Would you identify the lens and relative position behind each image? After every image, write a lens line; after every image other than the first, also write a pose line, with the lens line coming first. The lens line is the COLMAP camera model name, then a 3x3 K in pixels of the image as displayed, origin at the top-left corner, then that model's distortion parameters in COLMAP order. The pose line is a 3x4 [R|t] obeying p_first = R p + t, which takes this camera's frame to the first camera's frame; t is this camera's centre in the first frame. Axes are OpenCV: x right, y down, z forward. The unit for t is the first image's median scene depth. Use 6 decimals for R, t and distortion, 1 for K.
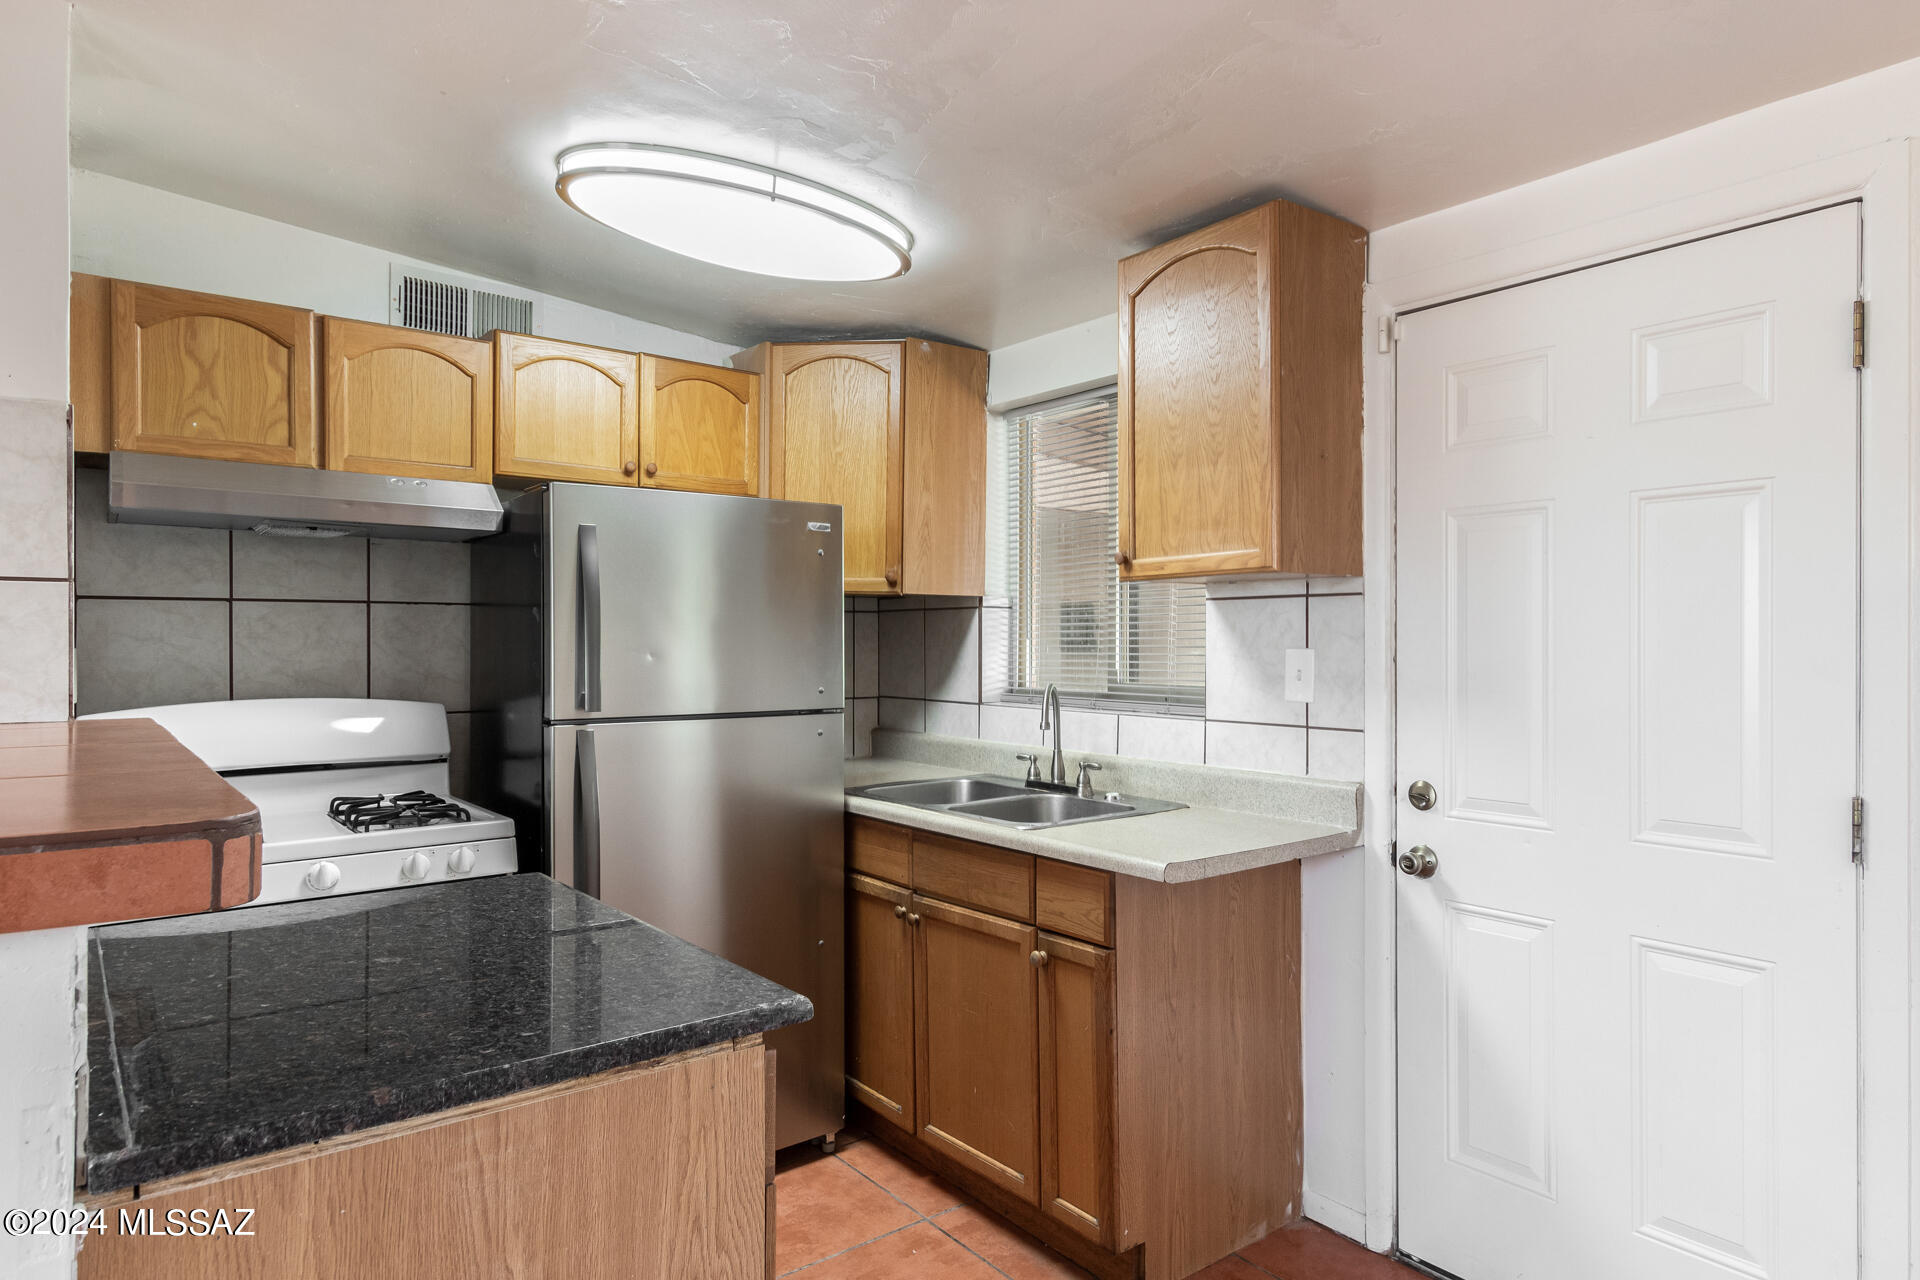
lens RADIAL K [[1132.8, 0, 965.8], [0, 1132.8, 644.6], [0, 0, 1]] dist [0.017422, 0.002748]
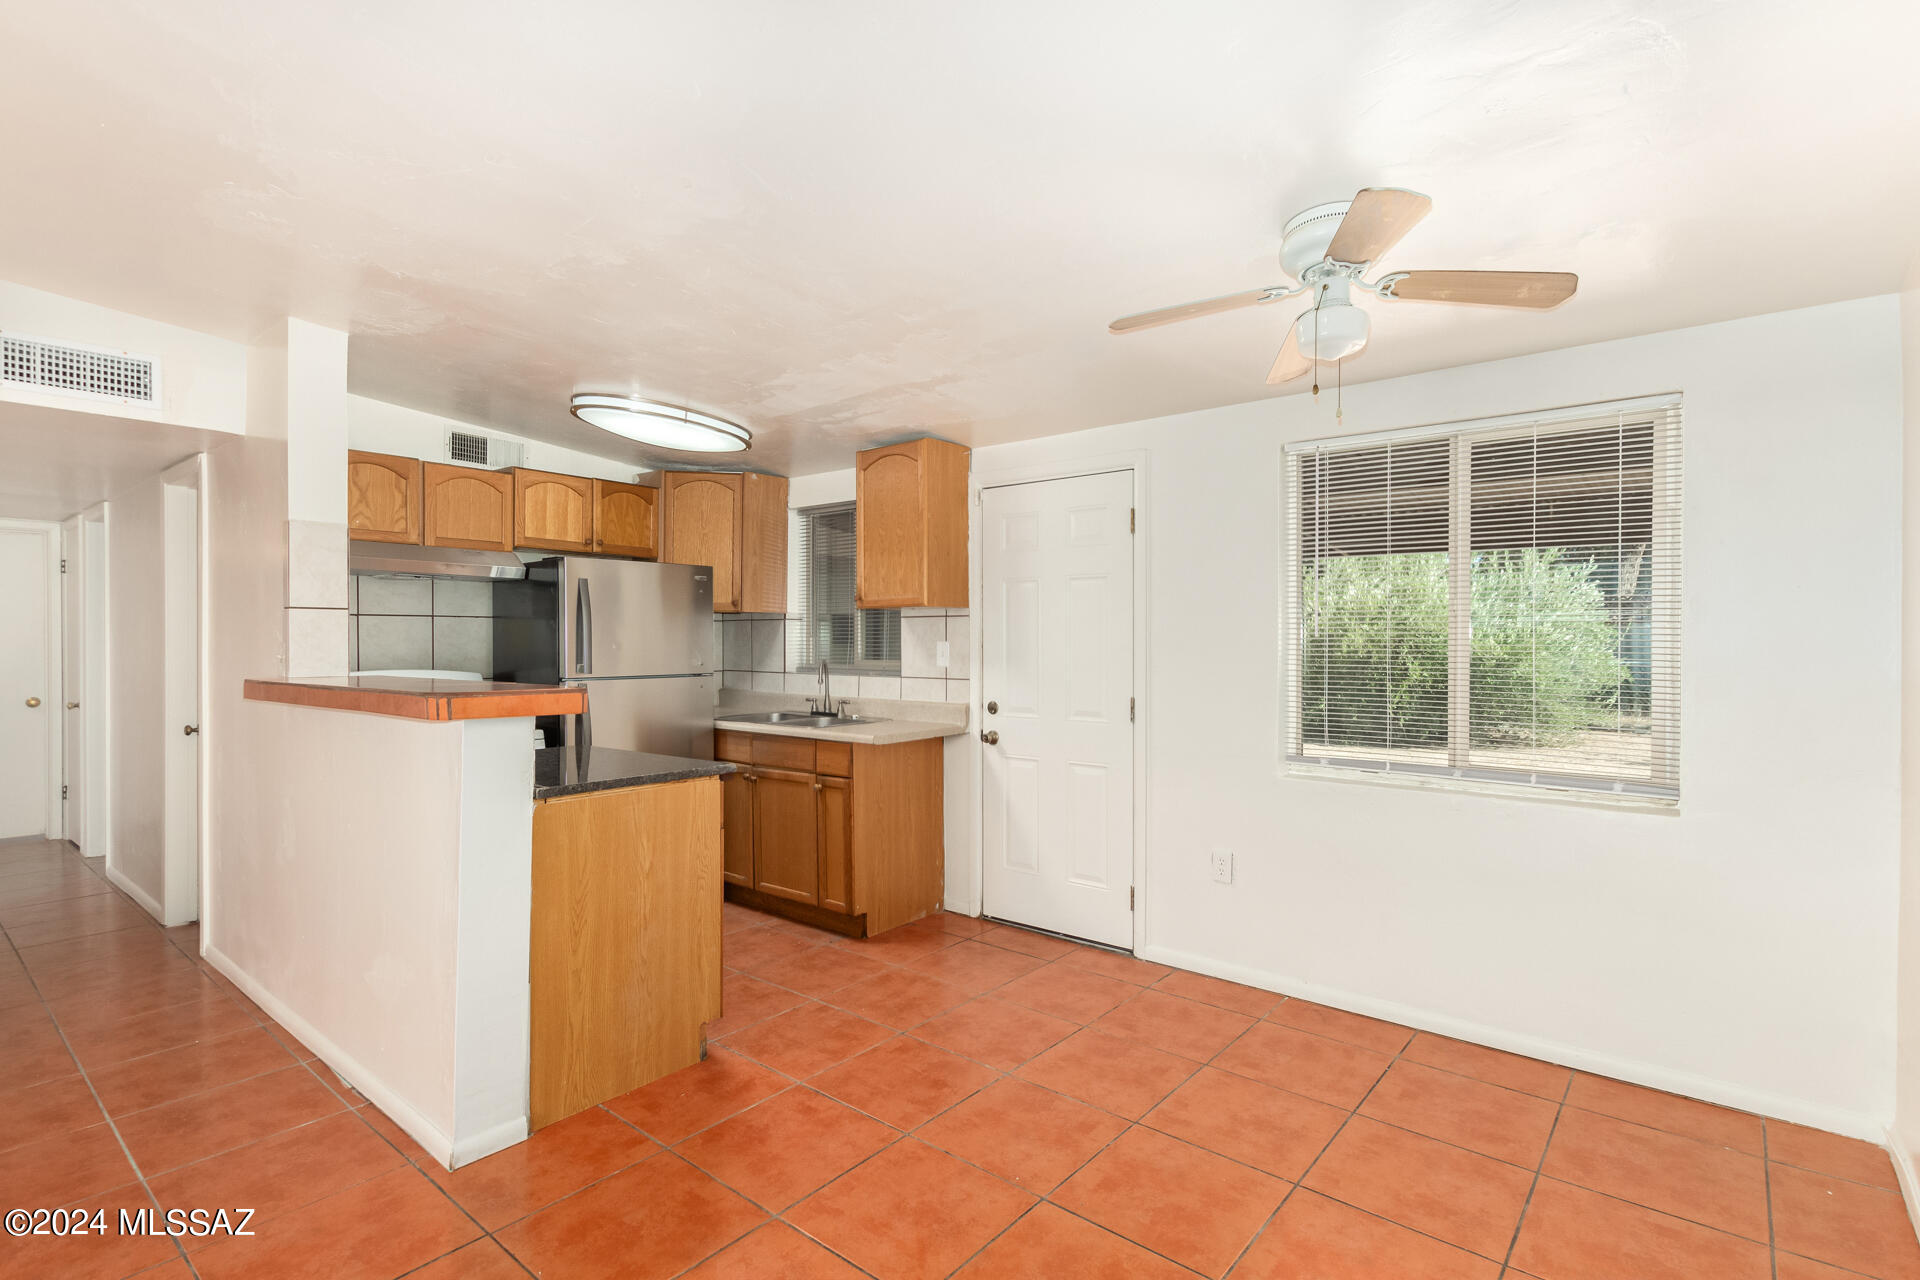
lens RADIAL K [[927.3, 0, 967.6], [0, 927.3, 638.0], [0, 0, 1]] dist [0.017977, -0.004736]
pose [[0.975056, -0.001311, 0.221955, -0.044822], [0.001894, 0.999995, -0.002412, 0.002255], [-0.221951, 0.002772, 0.975054, -0.721297]]
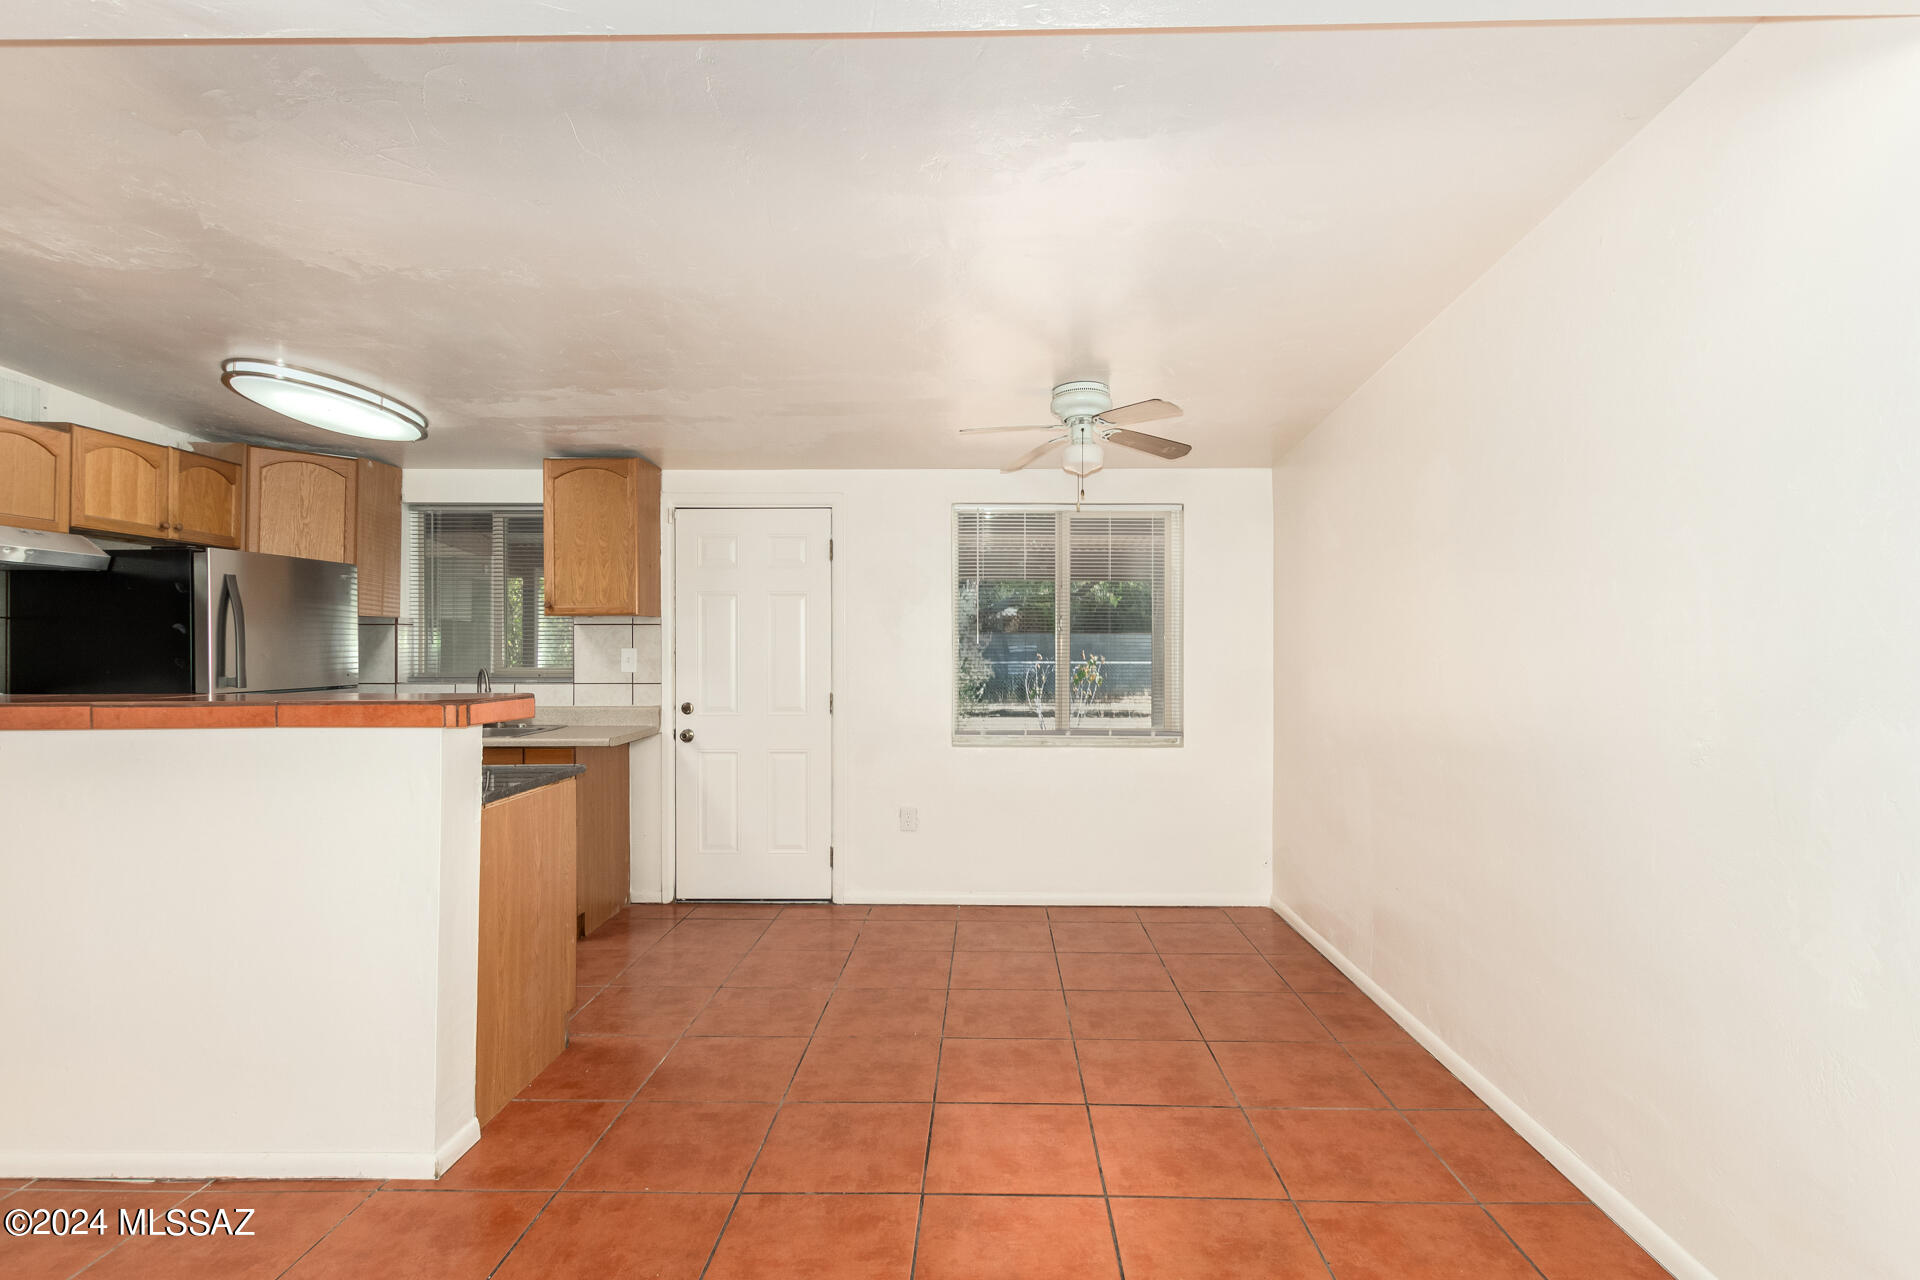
lens RADIAL K [[927.3, 0, 971.6], [0, 927.3, 642.4], [0, 0, 1]] dist [0.017977, -0.004736]
pose [[0.630202, 0.000188, 0.776432, -0.729862], [0.004440, 0.999983, -0.003846, 0.002107], [-0.776419, 0.005871, 0.630190, -0.699143]]
